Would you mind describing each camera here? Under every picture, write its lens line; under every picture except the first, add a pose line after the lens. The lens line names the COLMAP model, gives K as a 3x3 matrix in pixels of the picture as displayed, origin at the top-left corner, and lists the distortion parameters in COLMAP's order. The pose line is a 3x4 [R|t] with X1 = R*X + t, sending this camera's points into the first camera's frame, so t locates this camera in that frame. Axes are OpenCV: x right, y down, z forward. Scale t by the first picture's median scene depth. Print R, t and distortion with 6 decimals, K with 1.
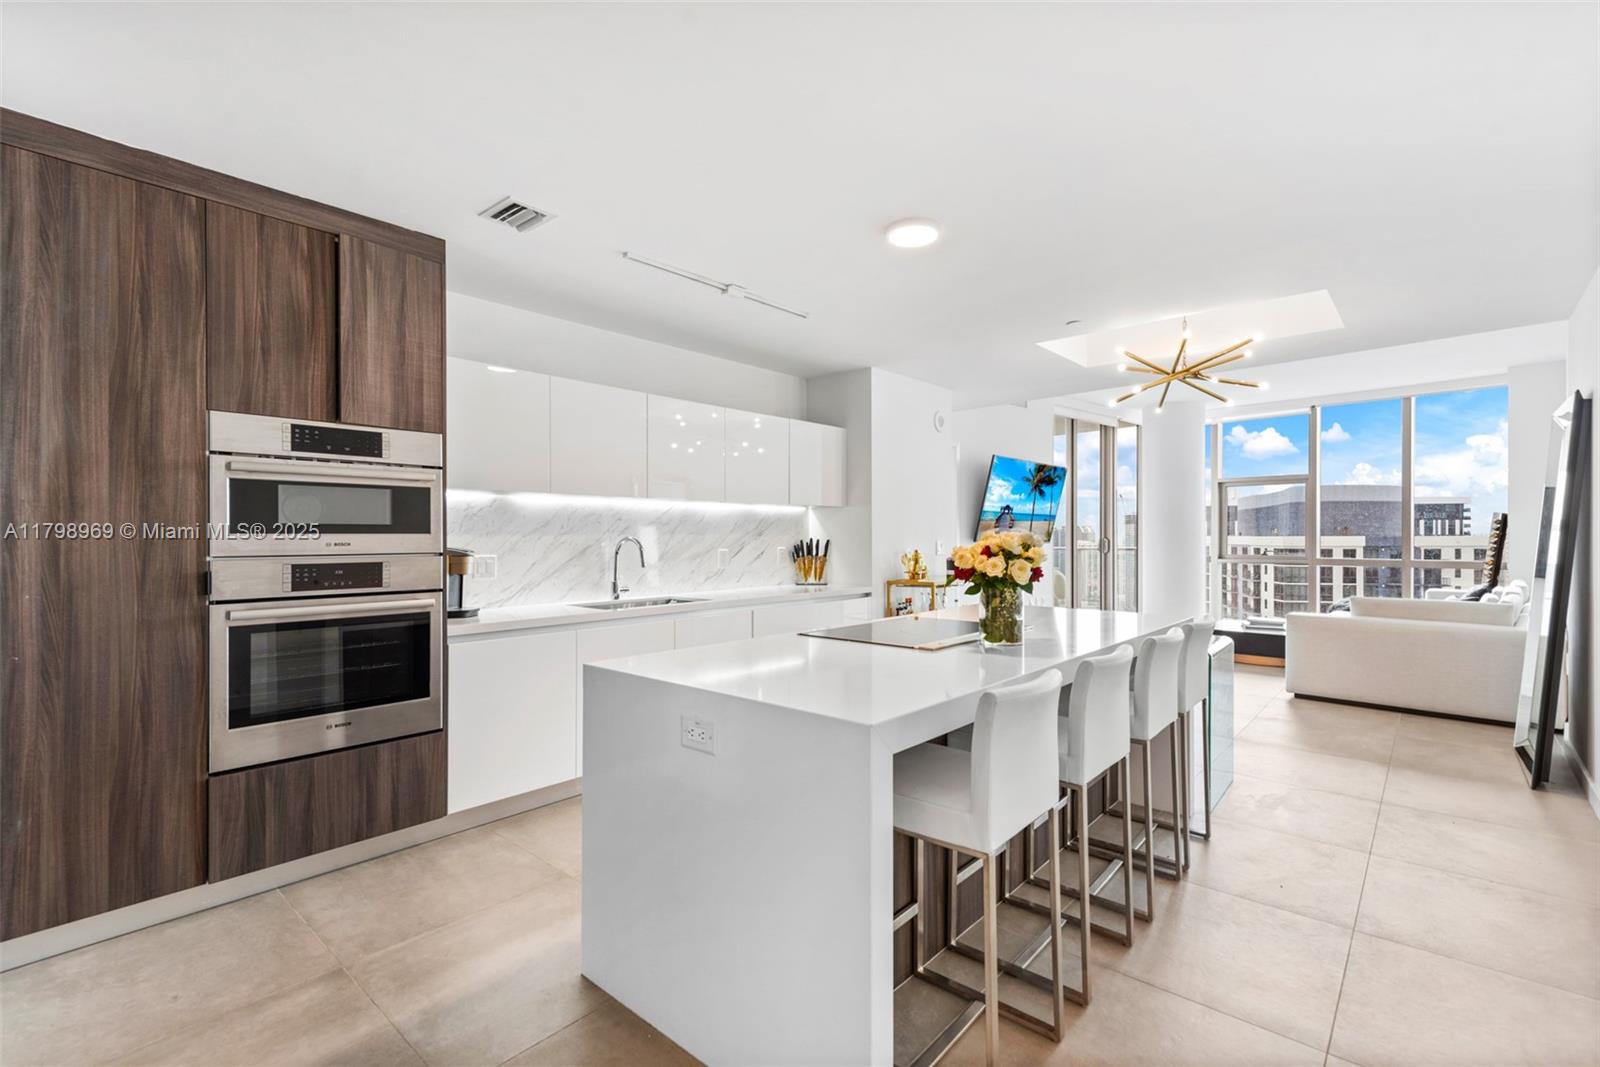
lens RADIAL K [[715.2, 0, 800.8], [0, 715.2, 530.2], [0, 0, 1]] dist [0.002306, -0.000083]
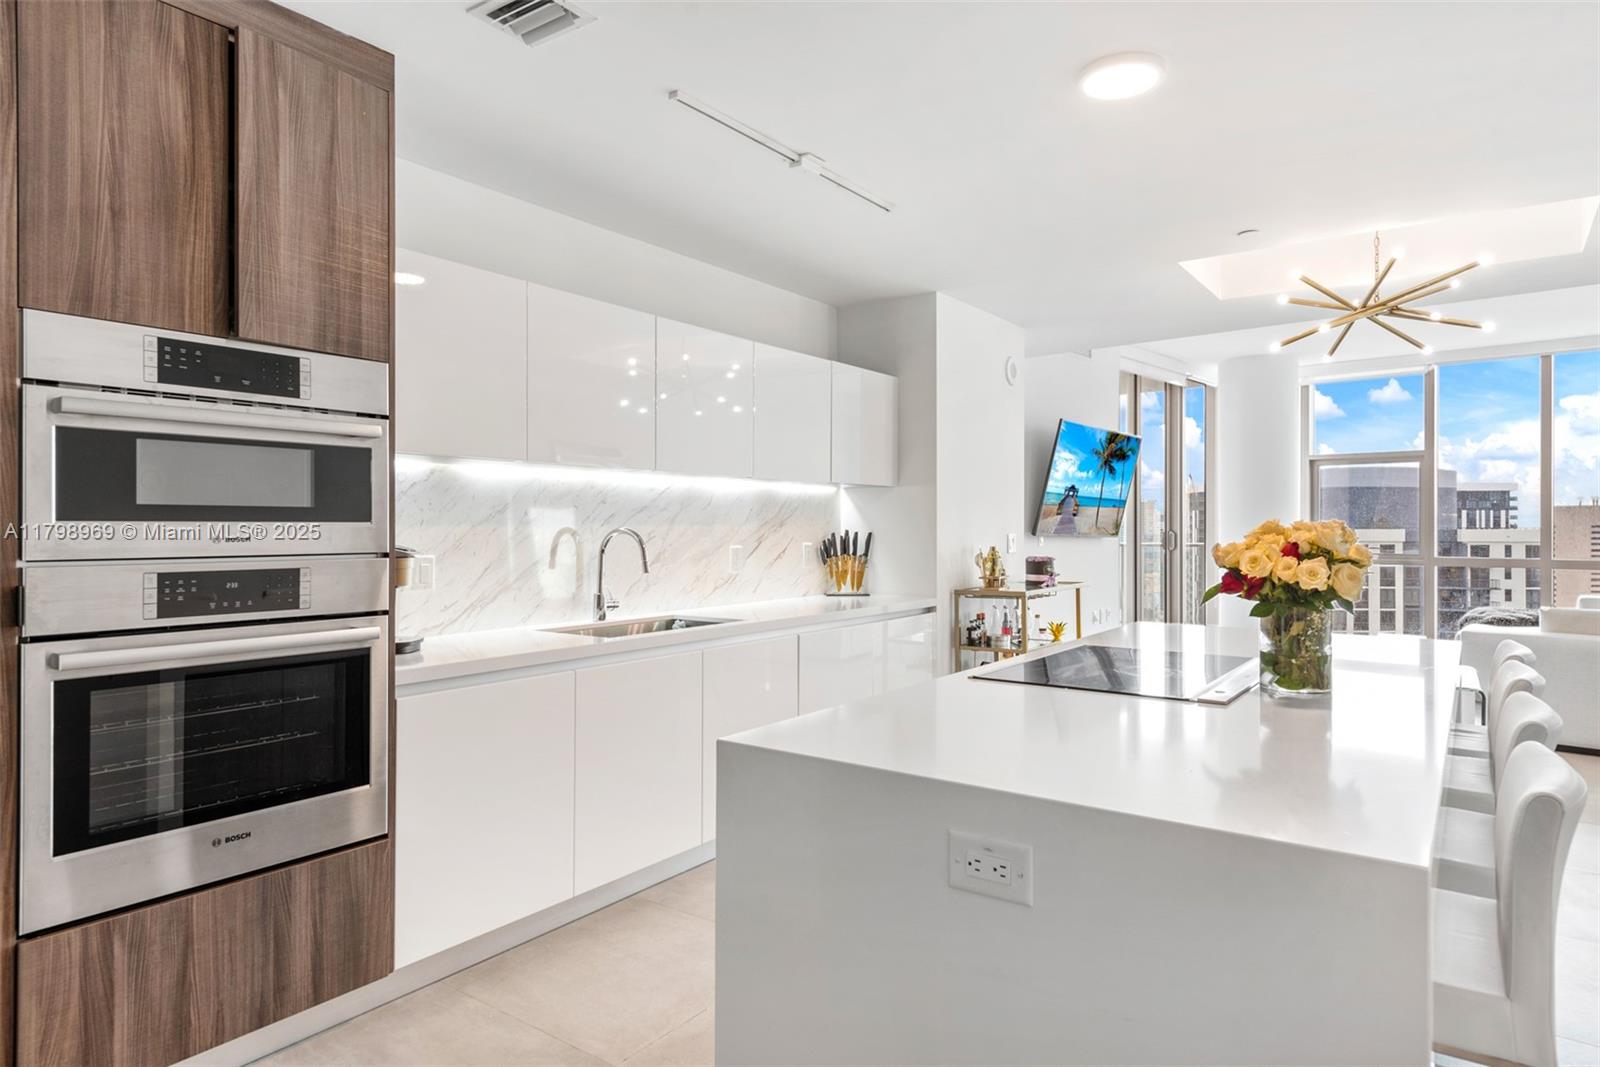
lens RADIAL K [[928.1, 0, 802.6], [0, 928.1, 516.9], [0, 0, 1]] dist [0.000053, -0.000682]
pose [[0.995529, 0.003316, 0.094395, -0.212501], [-0.003034, 0.999991, -0.003123, 0.001696], [-0.094405, 0.002822, 0.995530, 0.153804]]
